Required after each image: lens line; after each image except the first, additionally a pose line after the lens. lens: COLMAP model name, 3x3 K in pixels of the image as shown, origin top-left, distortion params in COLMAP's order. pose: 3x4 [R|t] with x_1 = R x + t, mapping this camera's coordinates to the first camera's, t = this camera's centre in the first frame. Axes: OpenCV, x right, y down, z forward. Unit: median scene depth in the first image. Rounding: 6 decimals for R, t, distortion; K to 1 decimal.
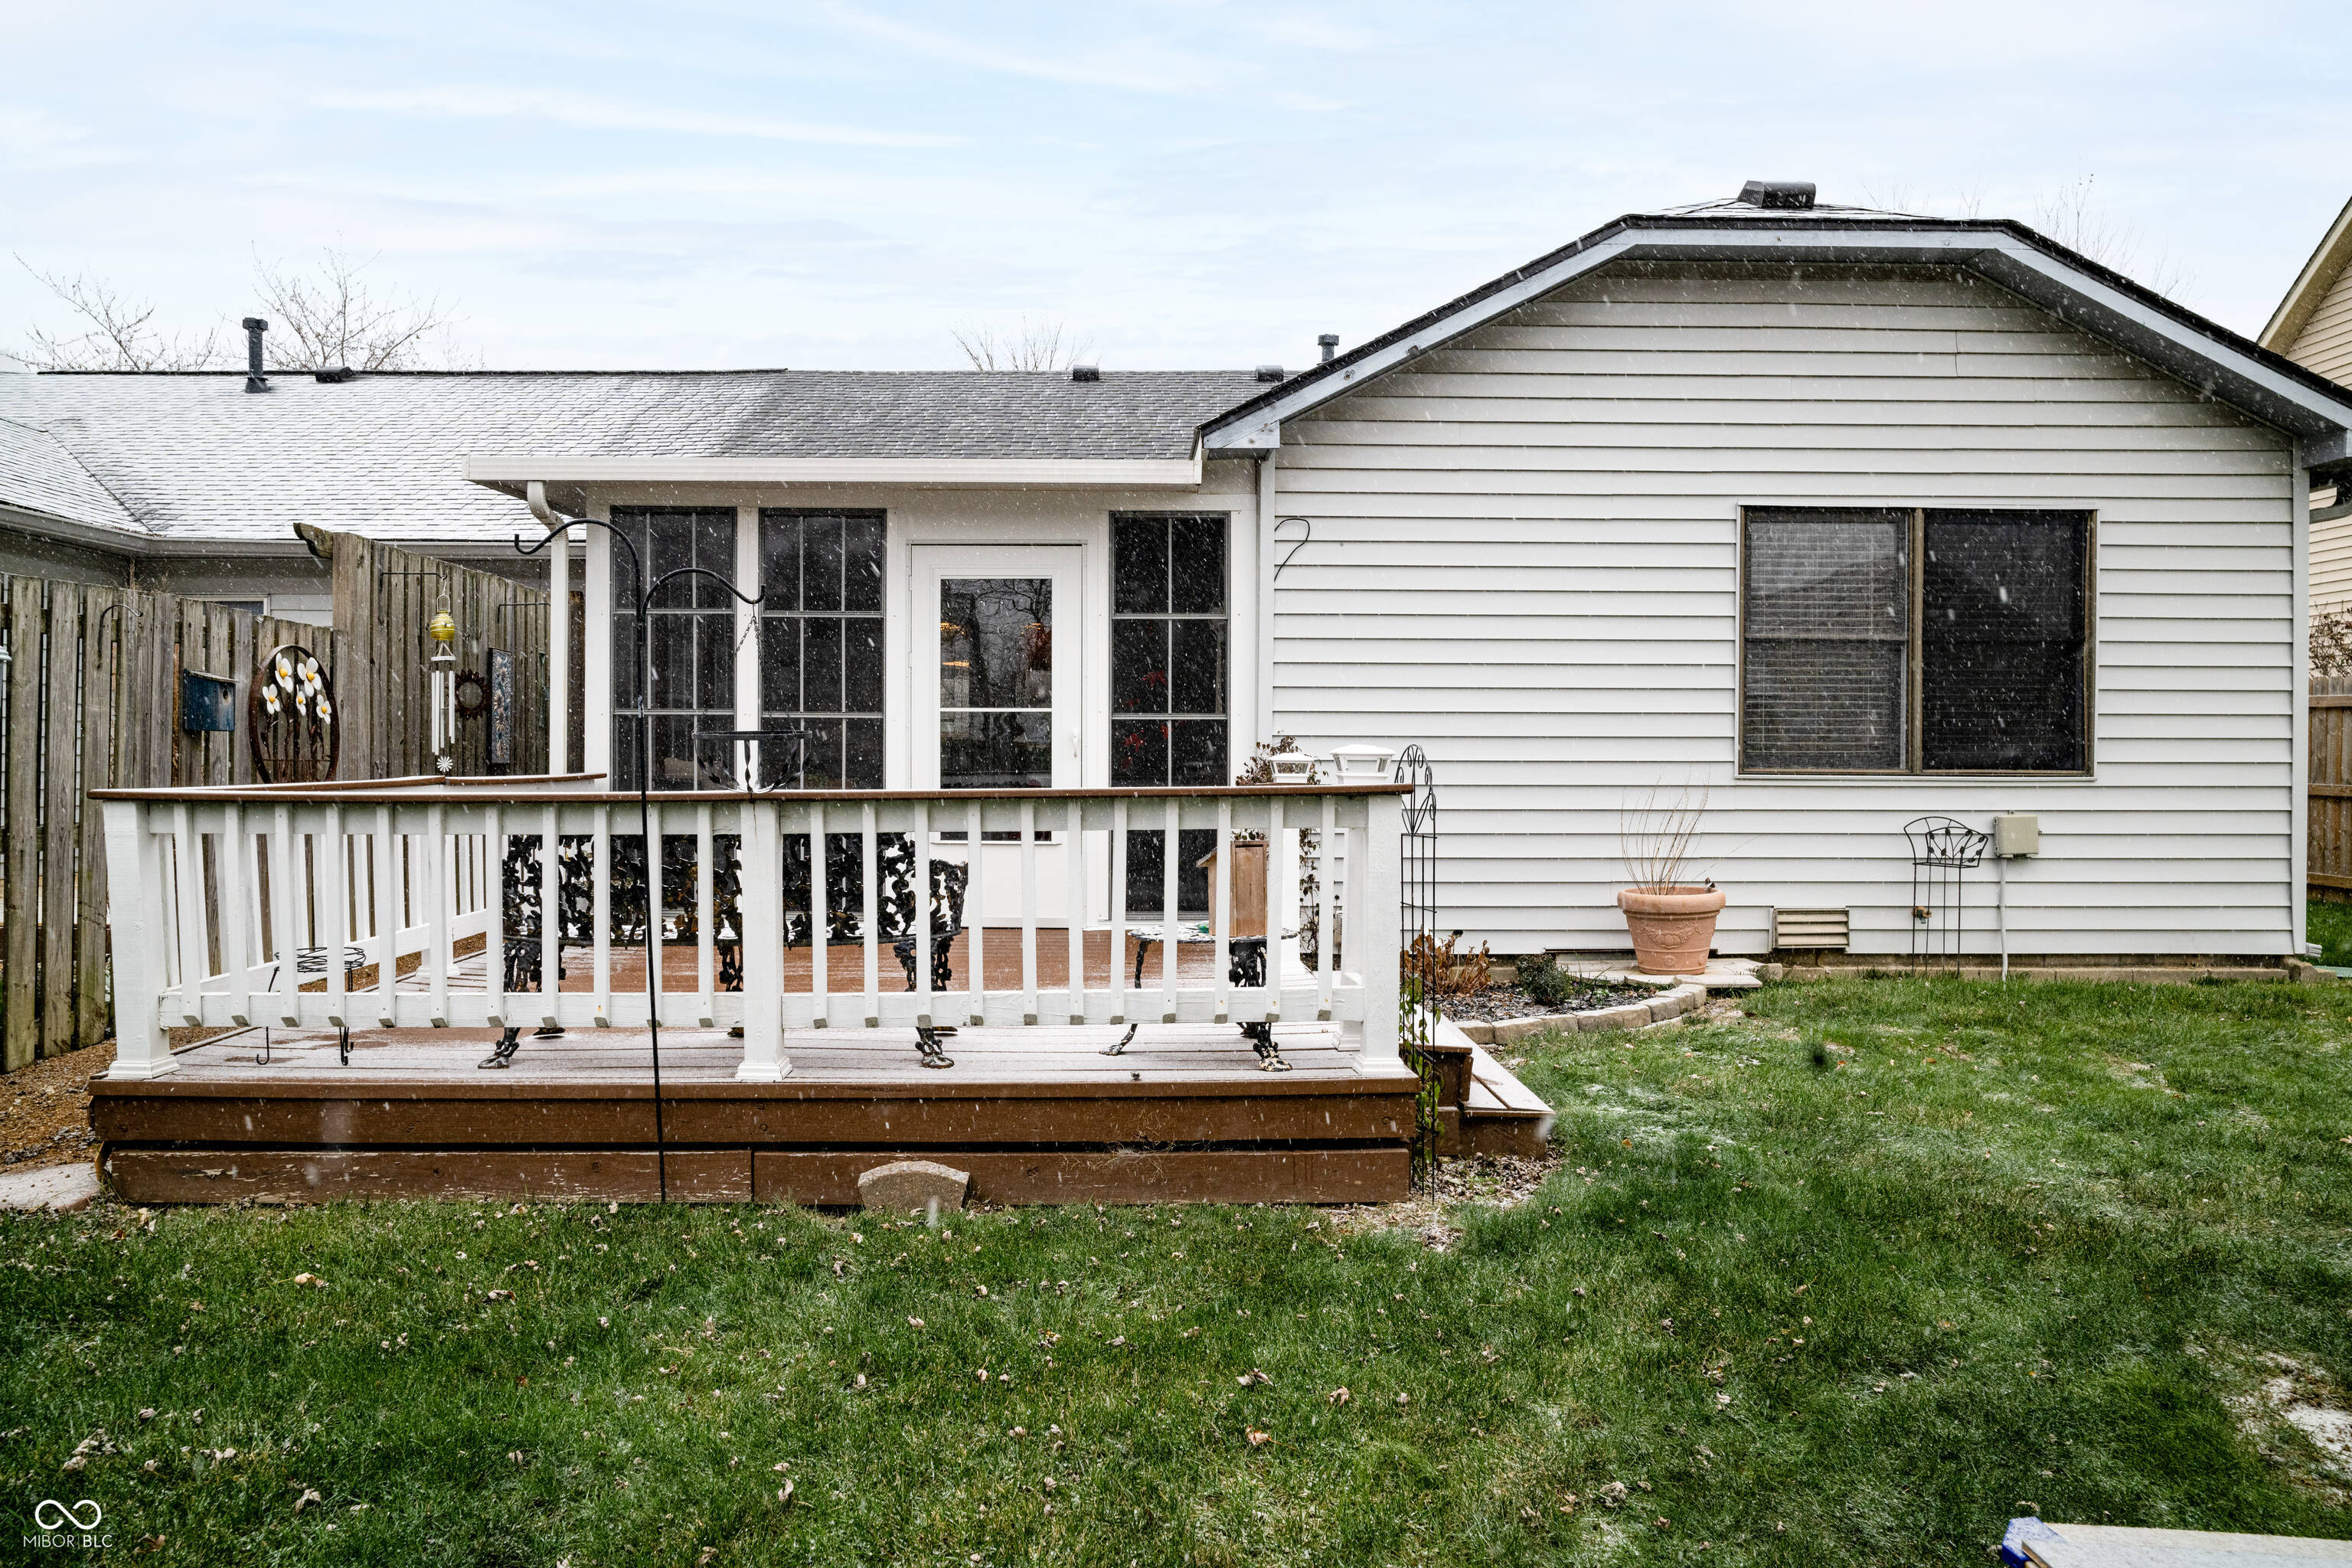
lens RADIAL K [[1354.2, 0, 1176.0], [0, 1354.2, 784.0], [0, 0, 1]] dist [-0.020328, -0.000062]
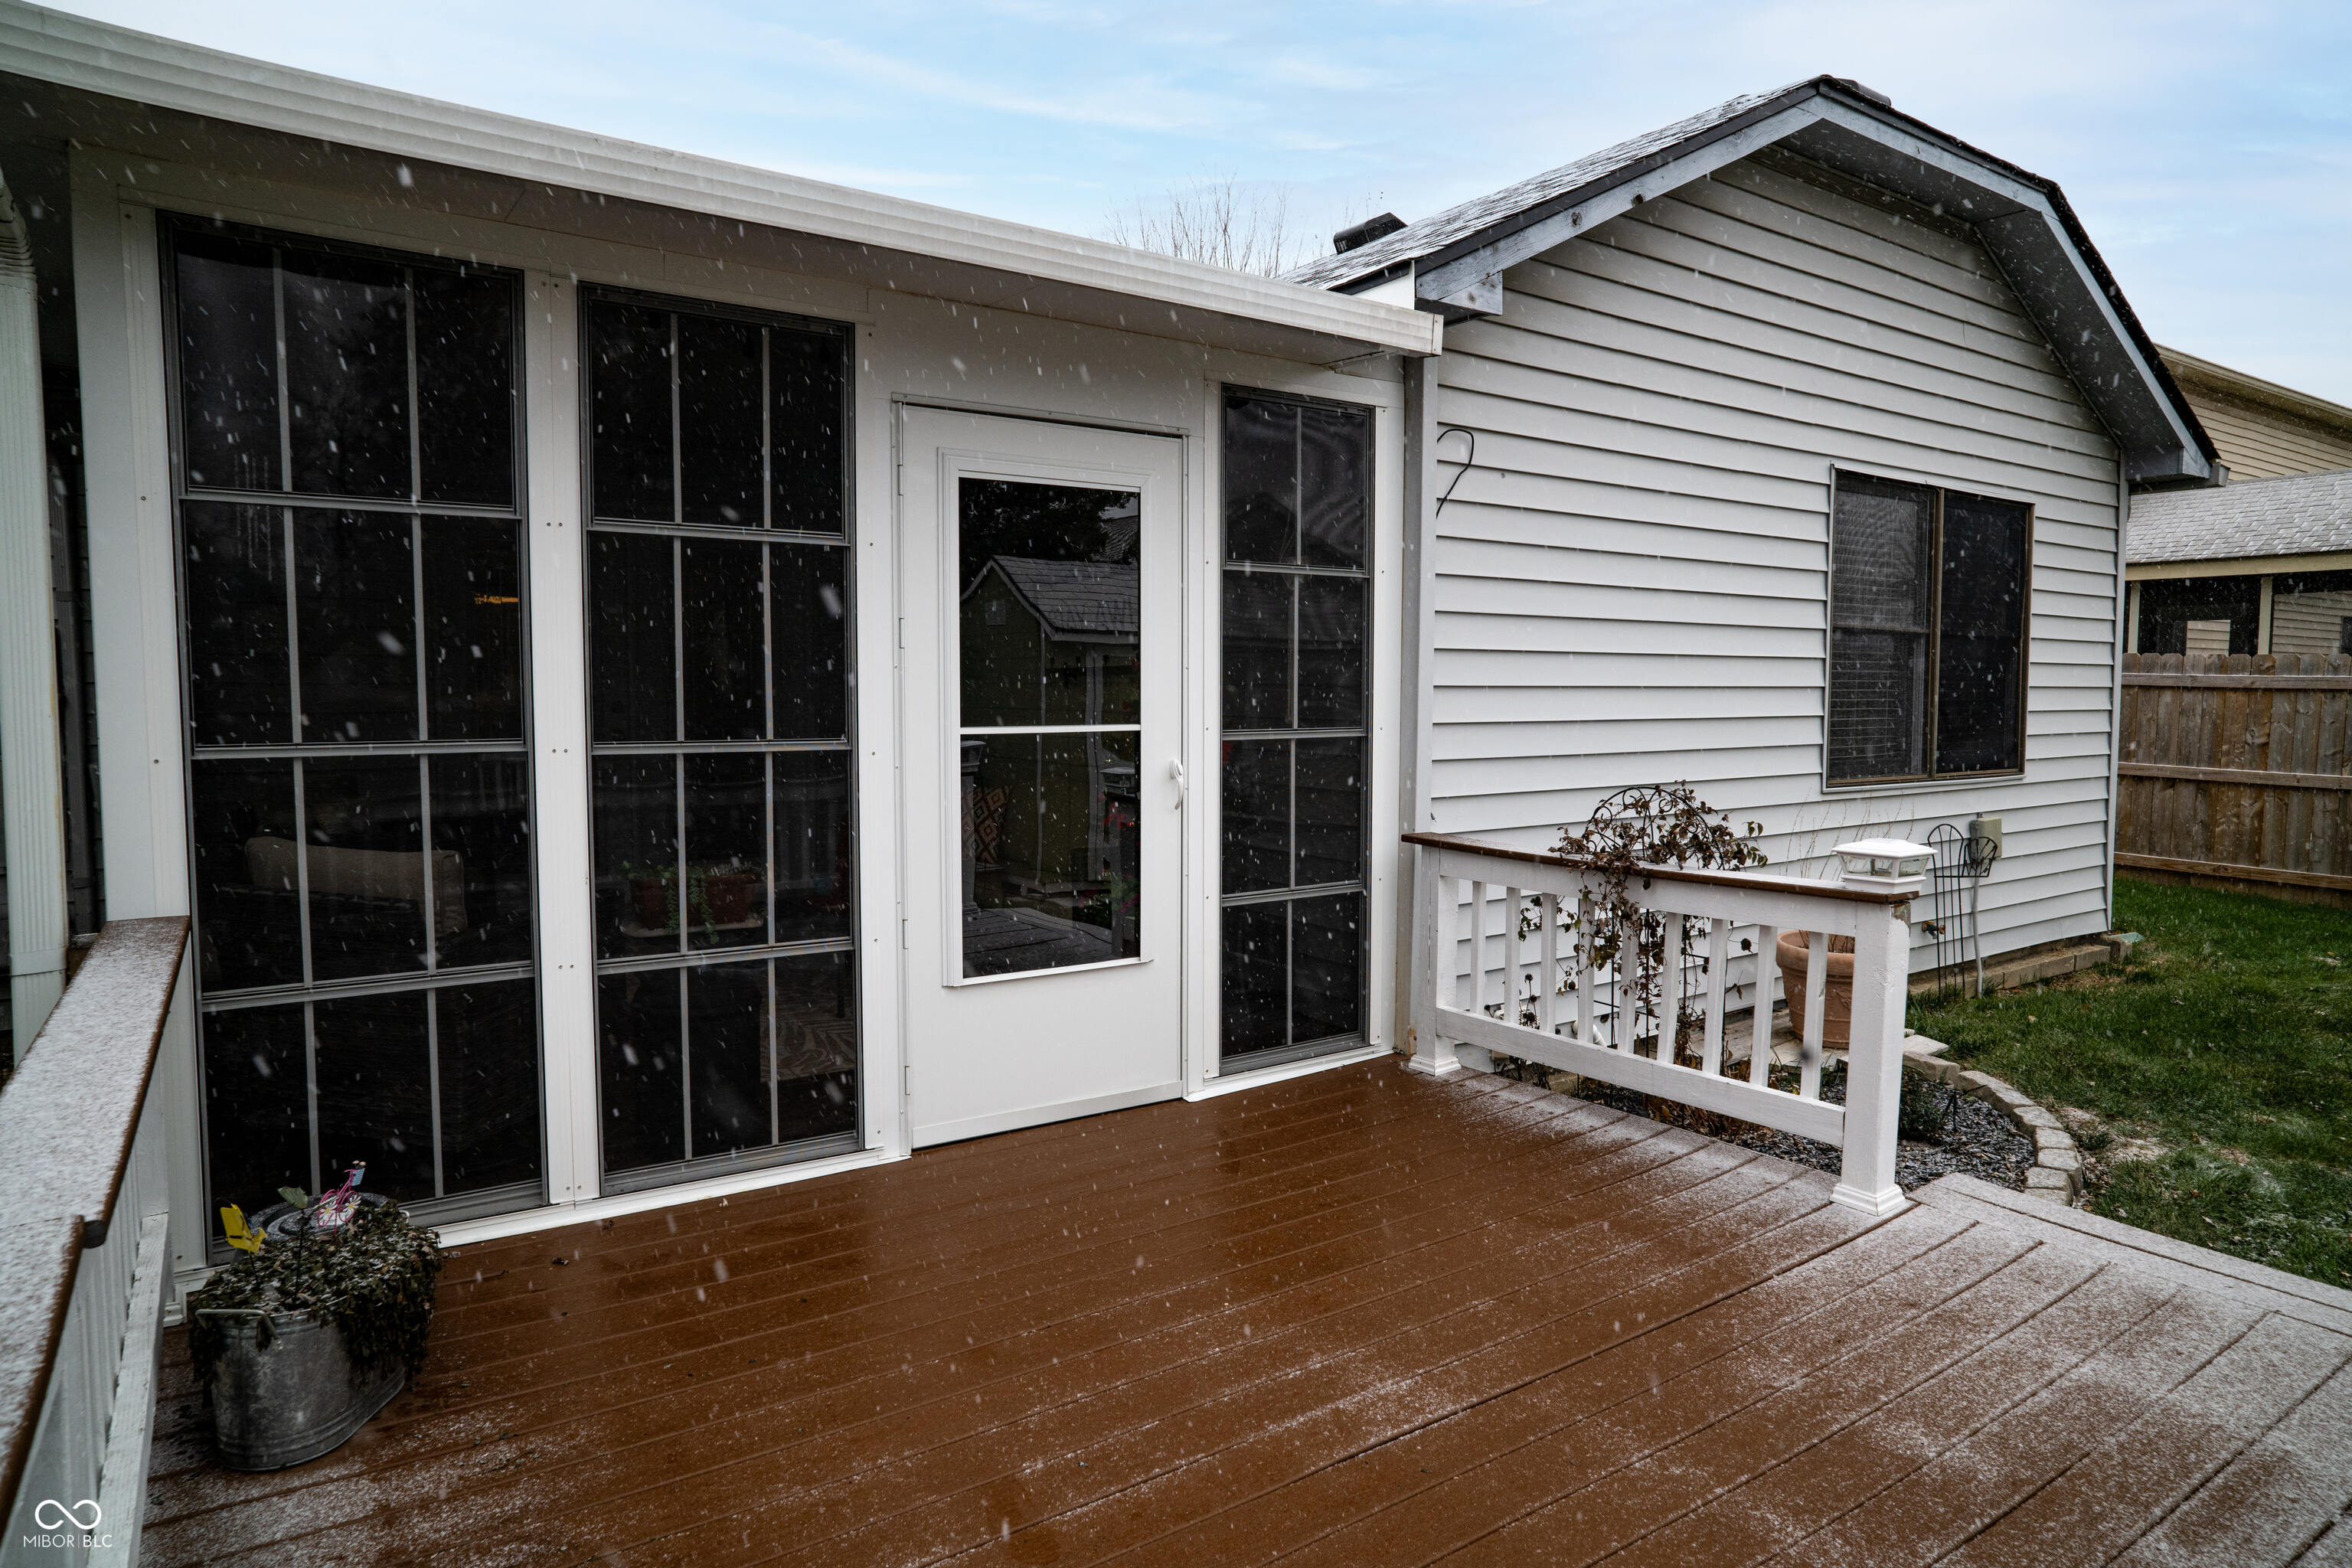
lens RADIAL K [[1354.2, 0, 1176.0], [0, 1354.2, 784.0], [0, 0, 1]] dist [-0.020328, -0.000062]
pose [[0.832764, -0.041337, 0.552083, -0.392379], [0.012637, 0.998368, 0.055690, -0.062310], [-0.553485, -0.039400, 0.831927, 0.520942]]
